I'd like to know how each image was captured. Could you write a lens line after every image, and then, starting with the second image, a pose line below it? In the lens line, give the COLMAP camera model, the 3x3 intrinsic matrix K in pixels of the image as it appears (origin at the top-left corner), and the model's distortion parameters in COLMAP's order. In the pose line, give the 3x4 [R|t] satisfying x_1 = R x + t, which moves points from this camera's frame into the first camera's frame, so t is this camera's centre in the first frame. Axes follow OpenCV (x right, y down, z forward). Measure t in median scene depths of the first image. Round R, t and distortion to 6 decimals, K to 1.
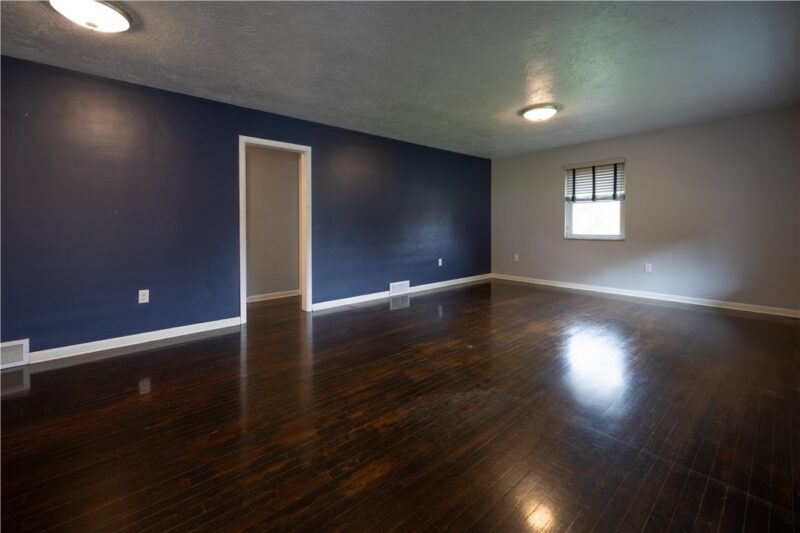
lens RADIAL K [[314.7, 0, 399.6], [0, 314.7, 263.6], [0, 0, 1]] dist [0.024456, -0.000014]
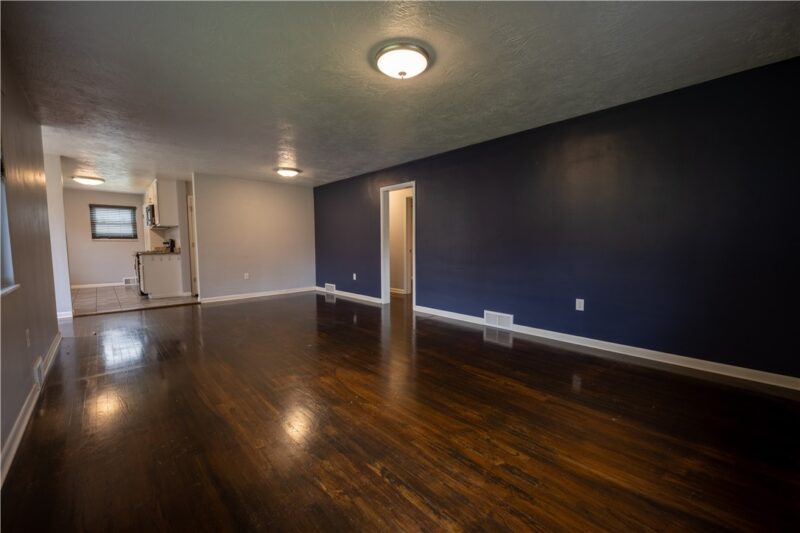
lens RADIAL K [[314.7, 0, 399.6], [0, 314.7, 263.6], [0, 0, 1]] dist [0.024456, -0.000014]
pose [[0.094177, 0.068988, -0.993162, 0.828527], [-0.125121, 0.990506, 0.056938, -0.088744], [0.987662, 0.118904, 0.101915, 0.660770]]
